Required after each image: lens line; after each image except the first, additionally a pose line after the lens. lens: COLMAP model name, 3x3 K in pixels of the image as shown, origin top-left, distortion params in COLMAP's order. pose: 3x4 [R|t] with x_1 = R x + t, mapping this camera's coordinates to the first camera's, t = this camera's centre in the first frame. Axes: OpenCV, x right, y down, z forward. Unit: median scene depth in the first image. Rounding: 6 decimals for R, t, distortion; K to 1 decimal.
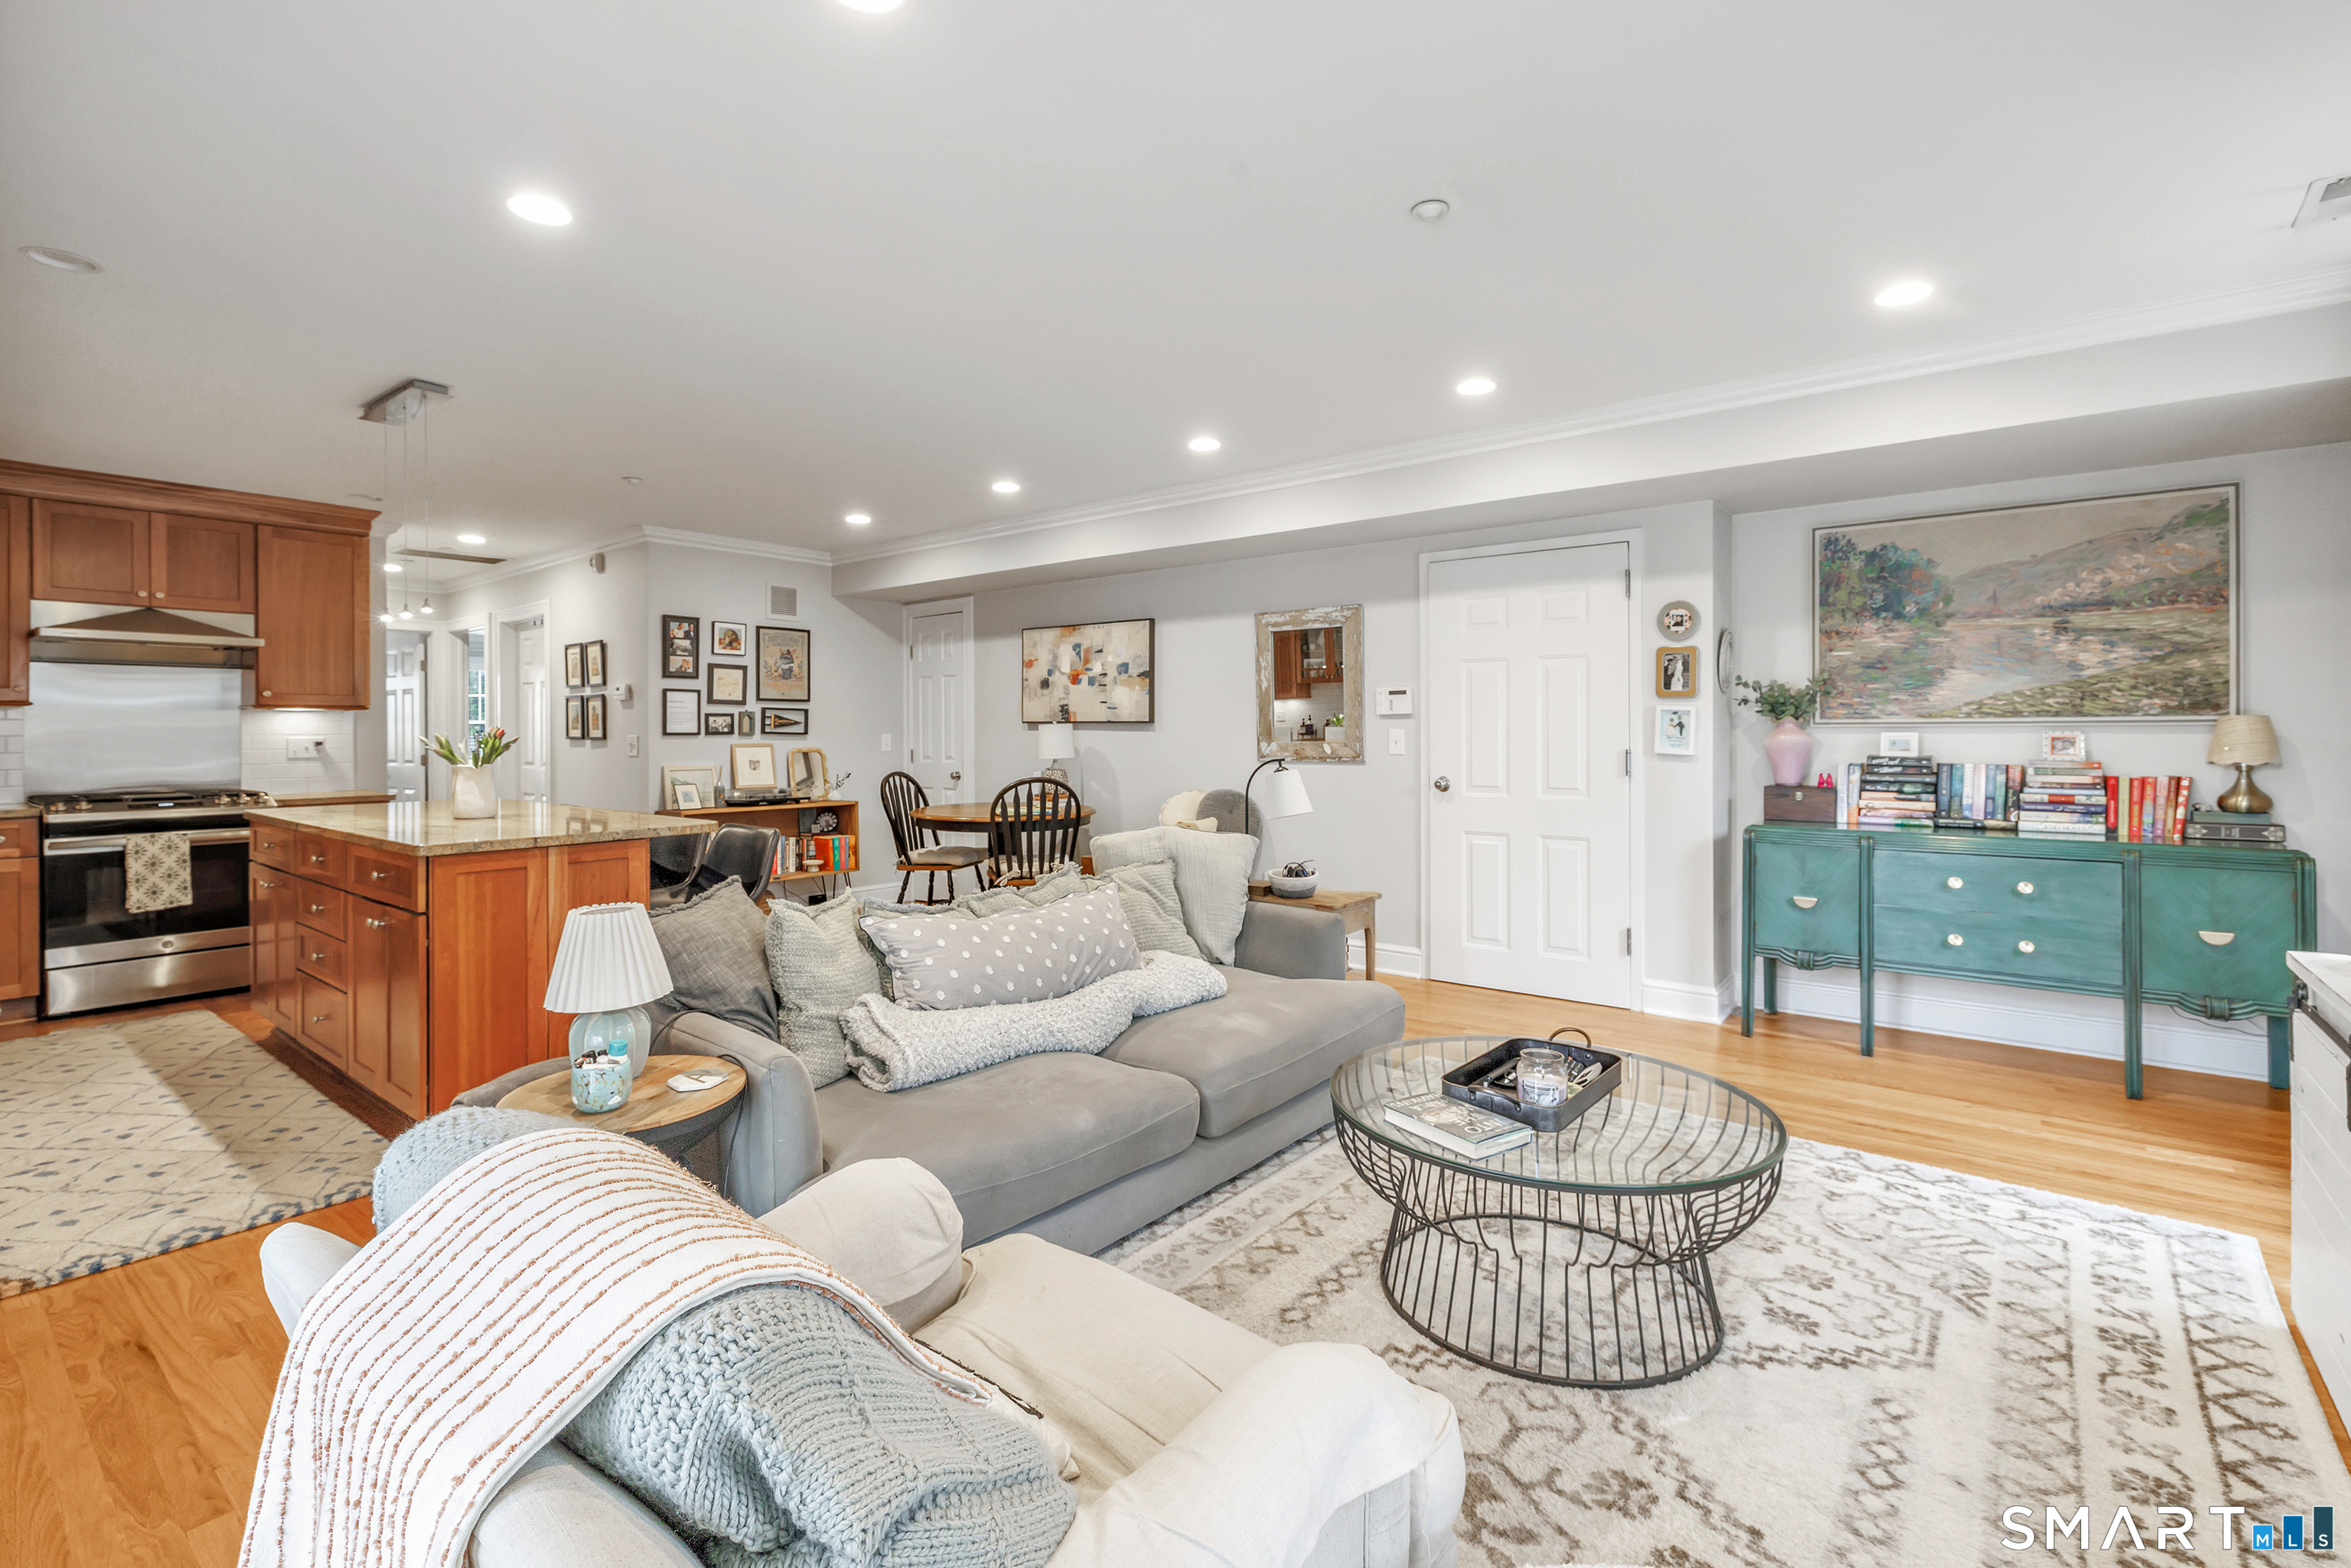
lens RADIAL K [[1050.6, 0, 1157.4], [0, 1050.6, 733.6], [0, 0, 1]] dist [0.000694, 0.000970]
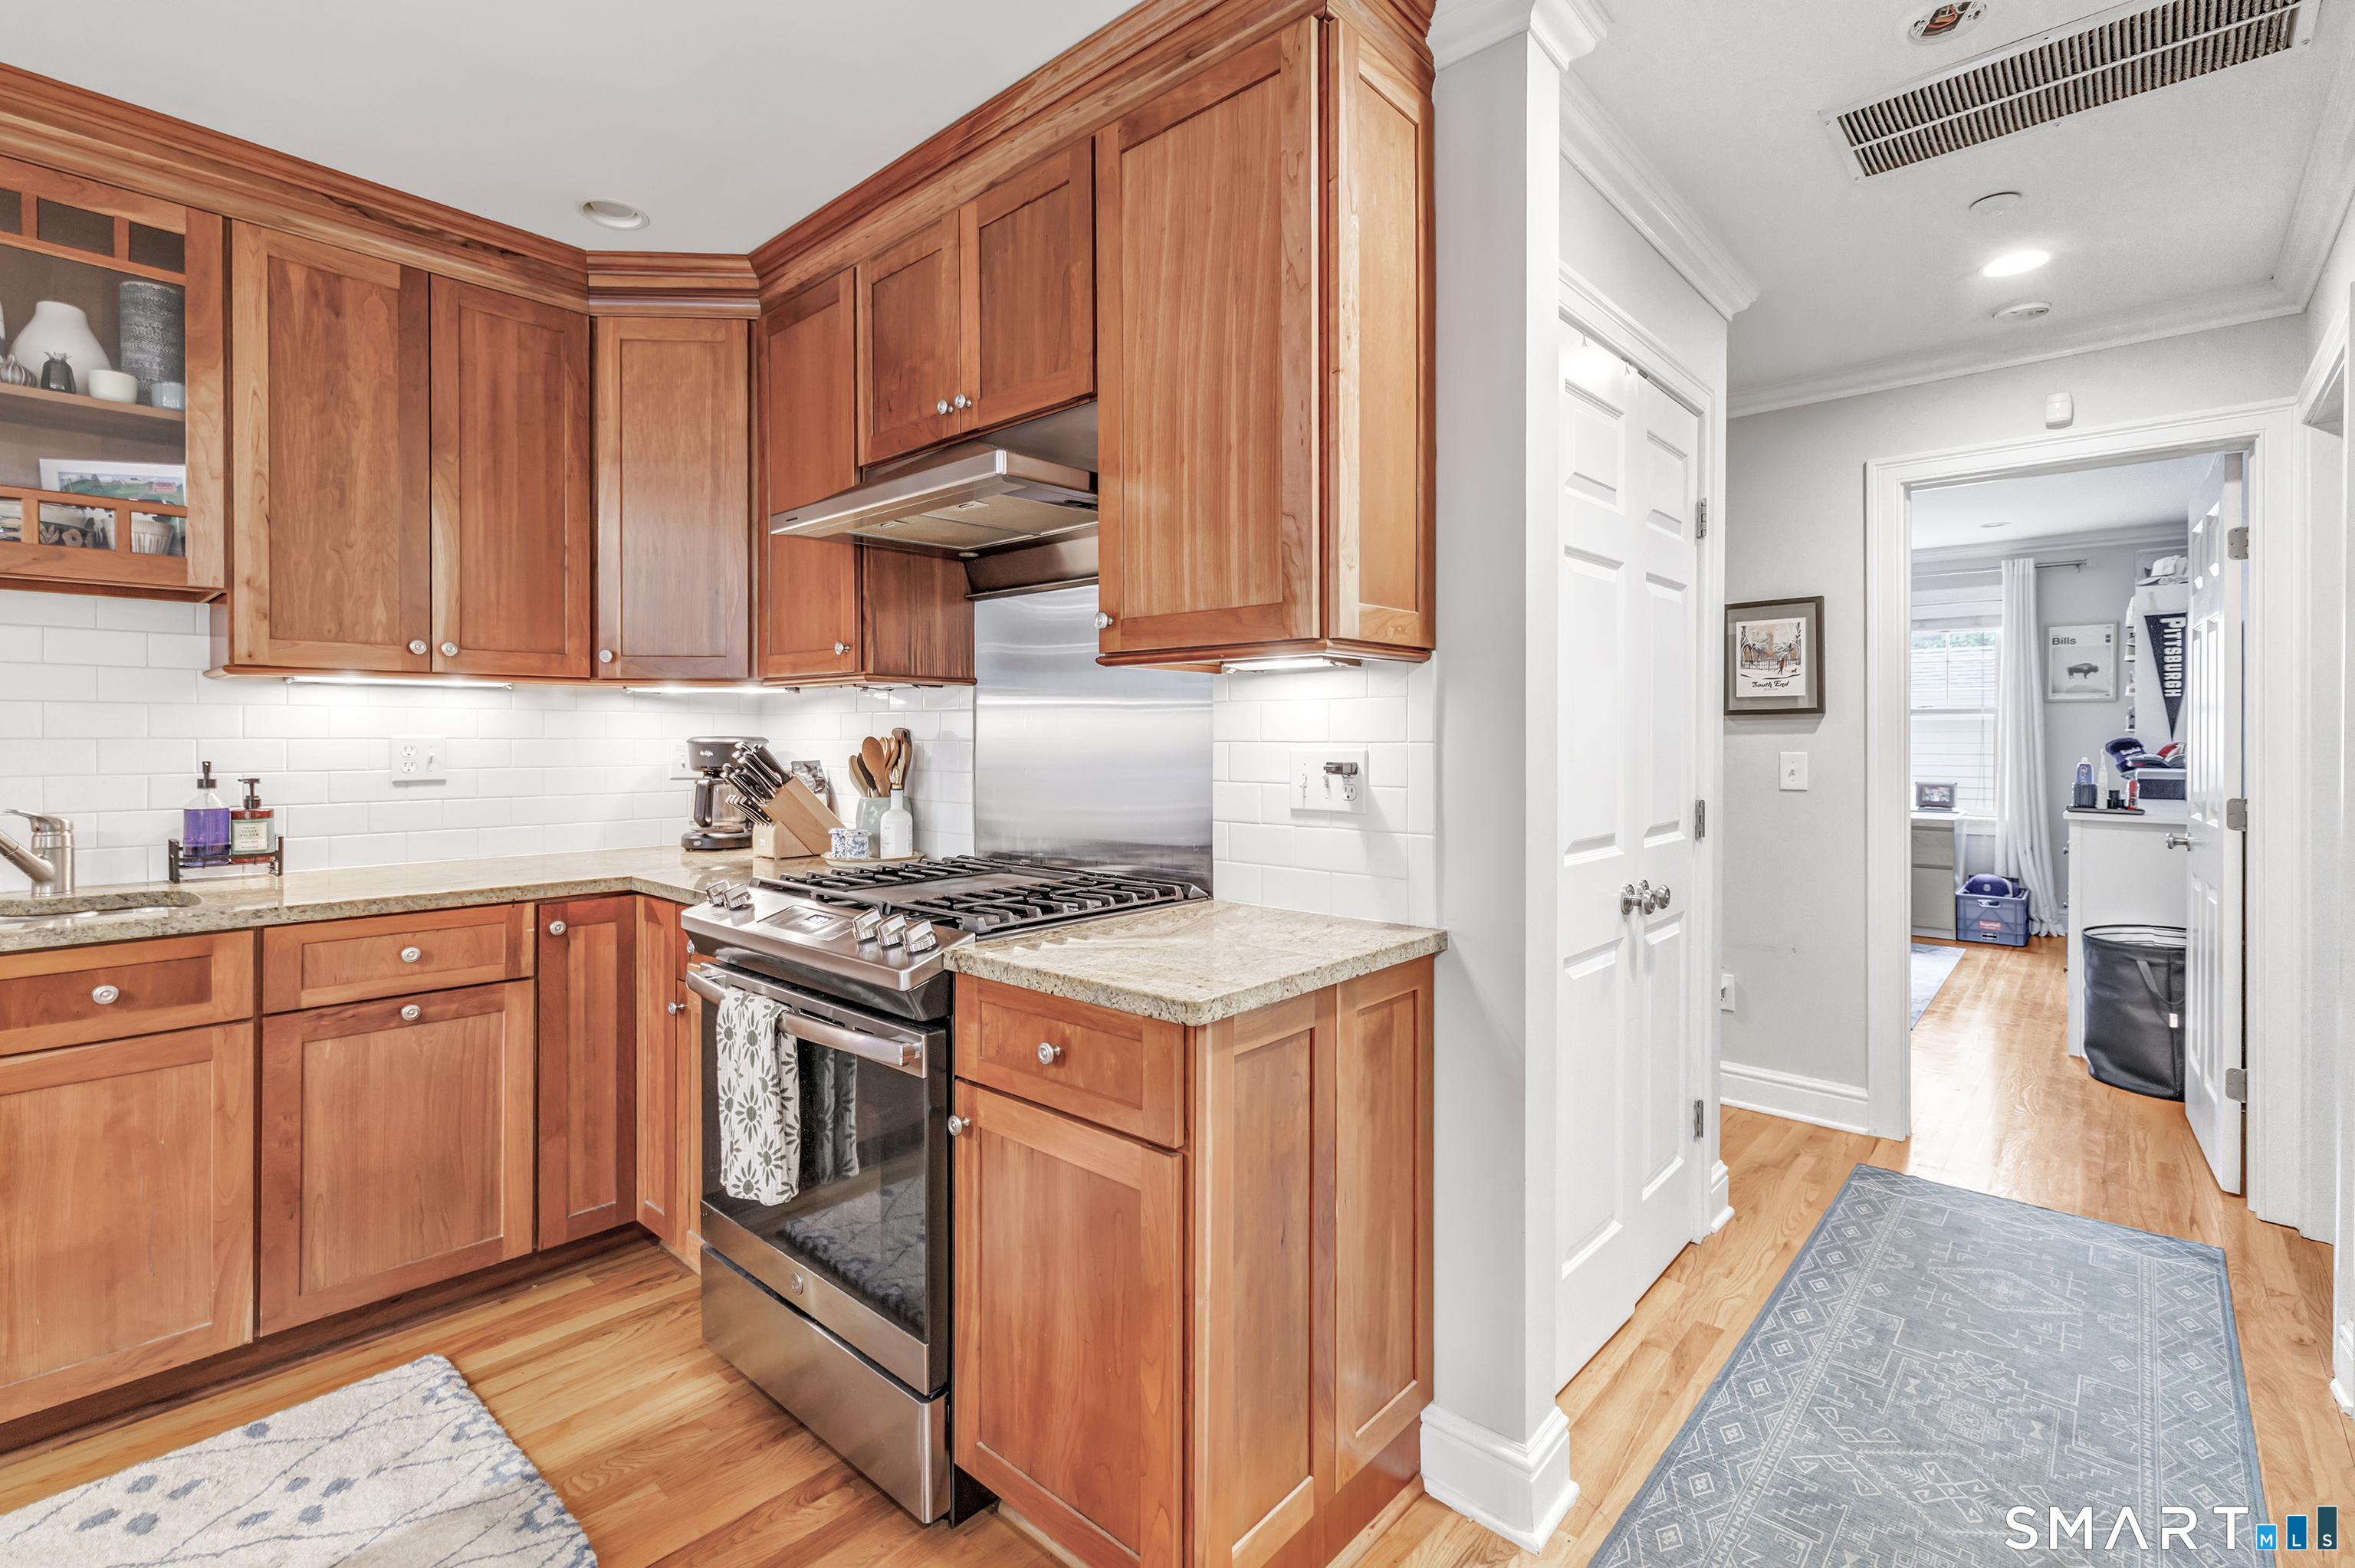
lens RADIAL K [[1052.3, 0, 1170.4], [0, 1052.3, 741.4], [0, 0, 1]] dist [0.000694, 0.000970]
pose [[-0.064509, 0.009089, -0.997876, -0.500694], [0.000346, 0.999959, 0.009086, -0.001995], [0.997917, 0.000241, -0.064509, 1.032516]]
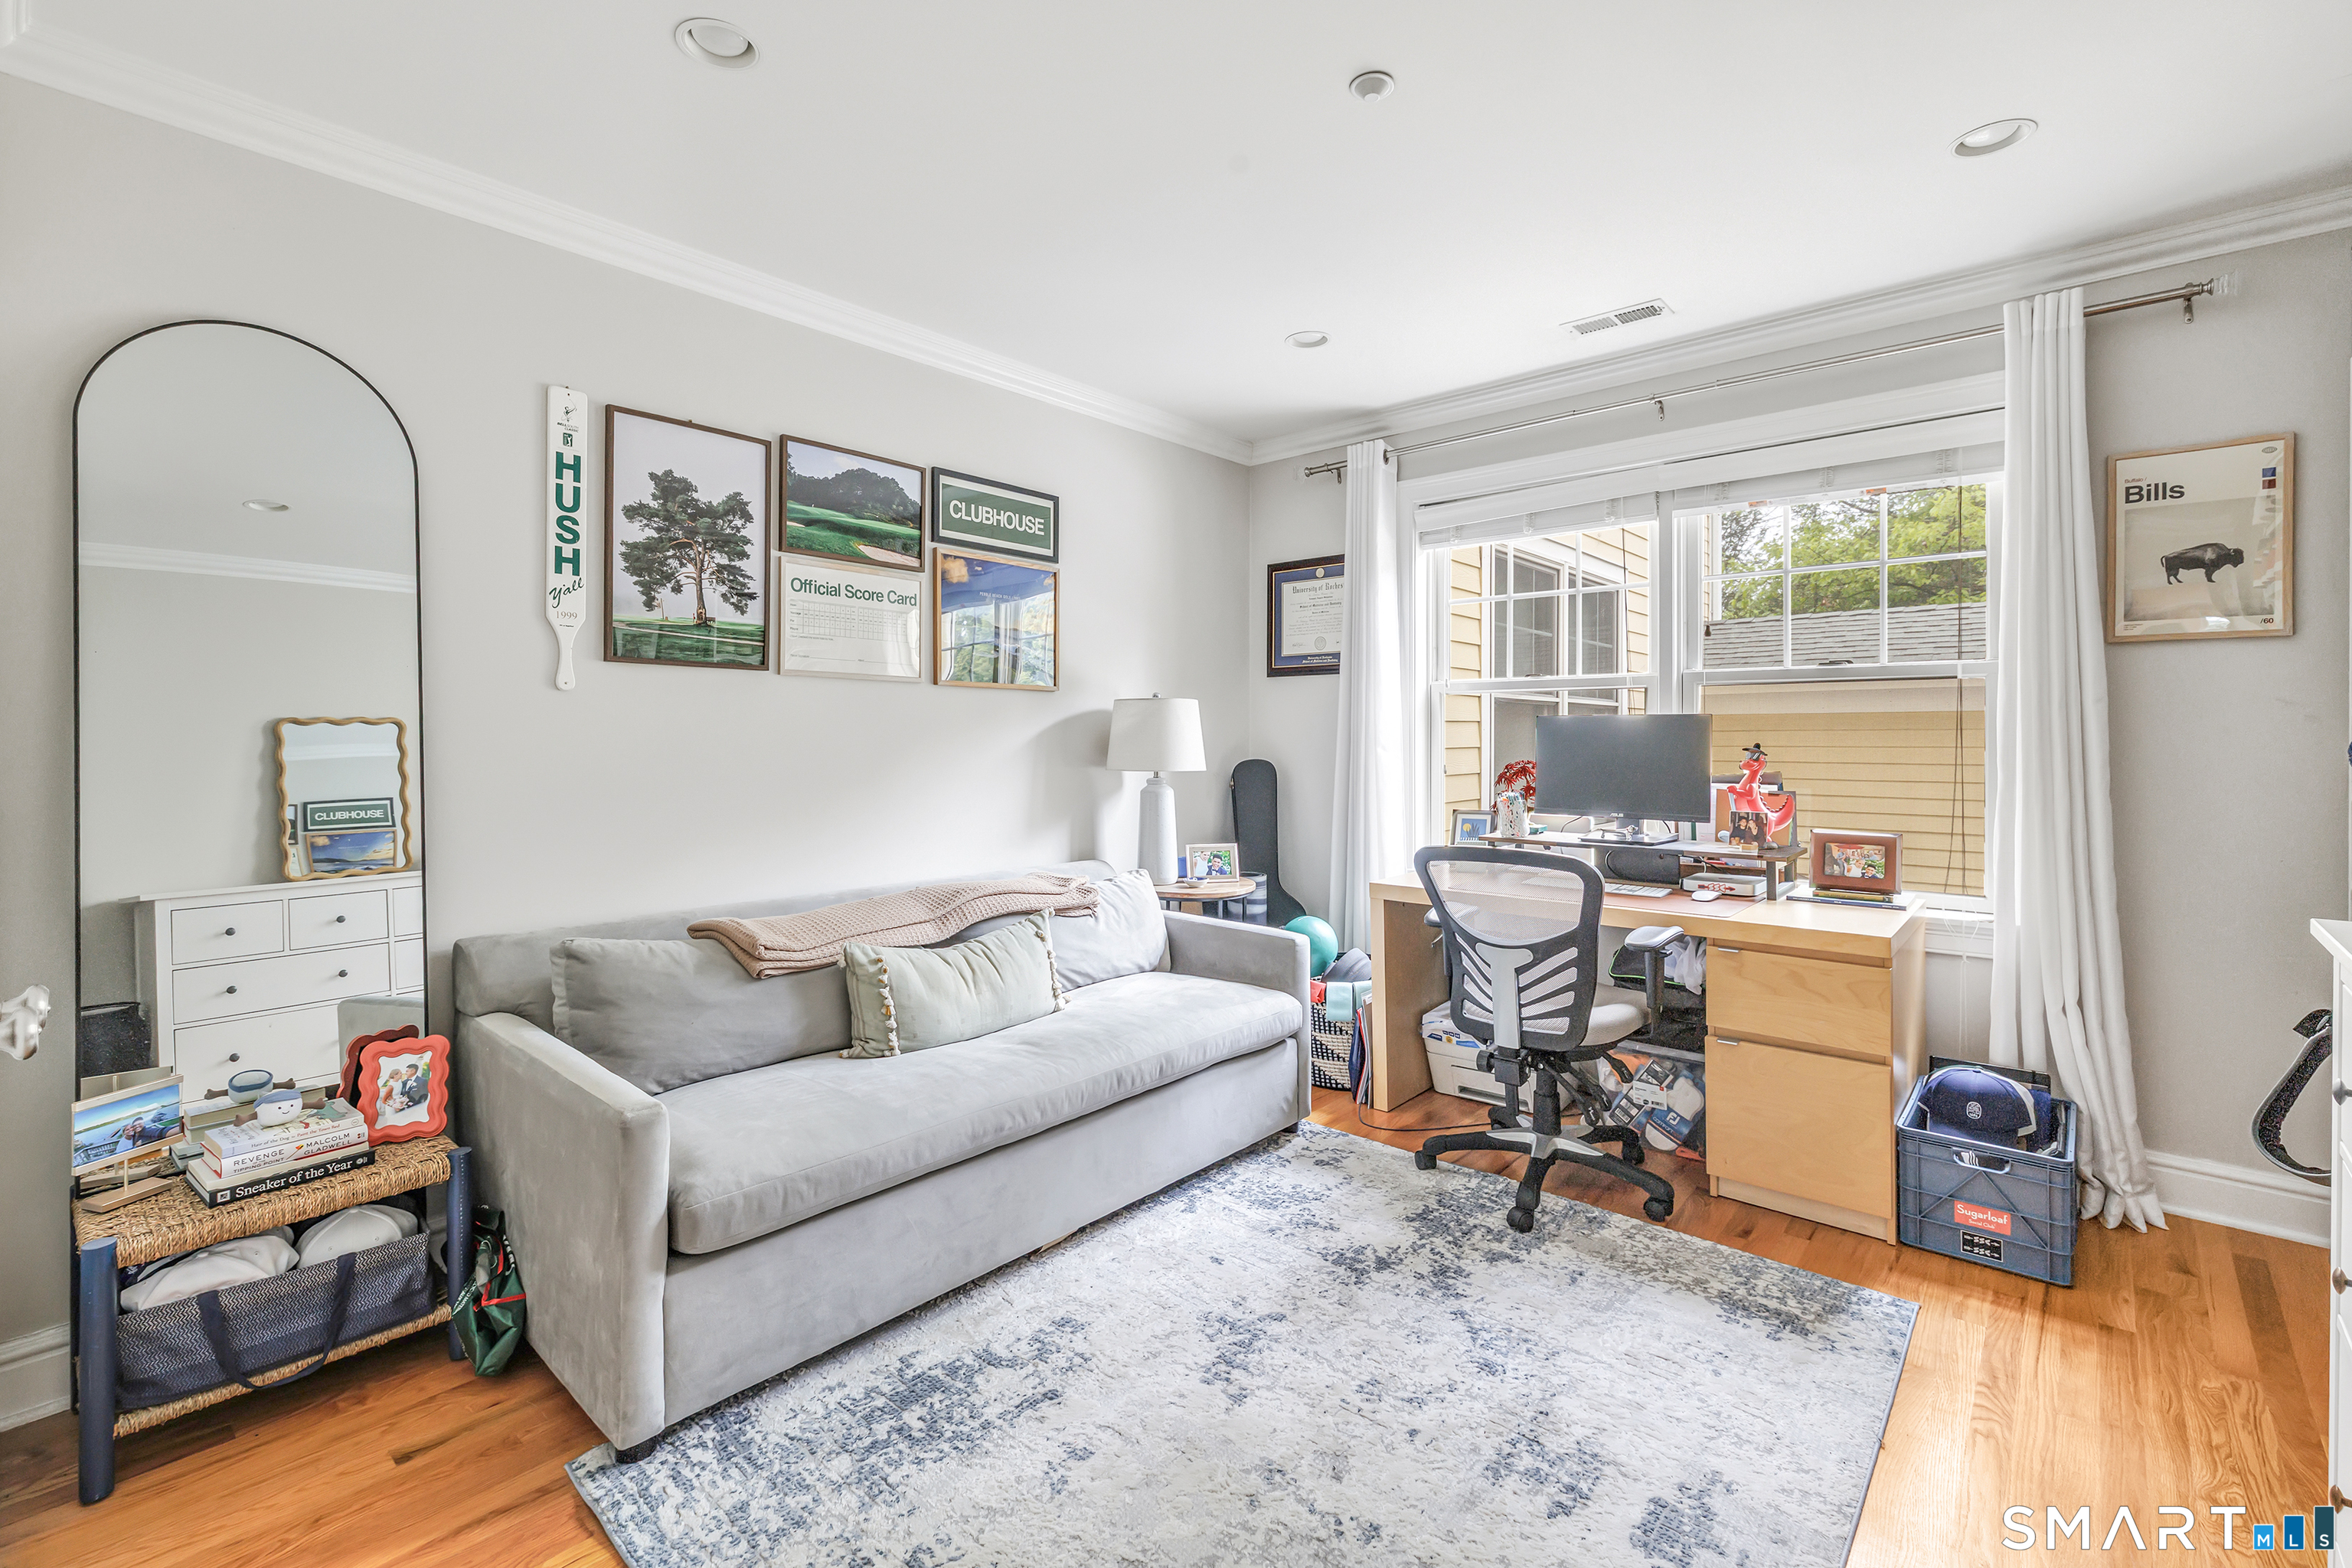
lens RADIAL K [[1051.1, 0, 1191.2], [0, 1051.1, 739.1], [0, 0, 1]] dist [0.000694, 0.000970]
pose [[-0.035355, 0.002685, -0.999371, -1.278169], [-0.001487, 0.999995, 0.002740, 0.009602], [0.999374, 0.001583, -0.035351, 1.552704]]
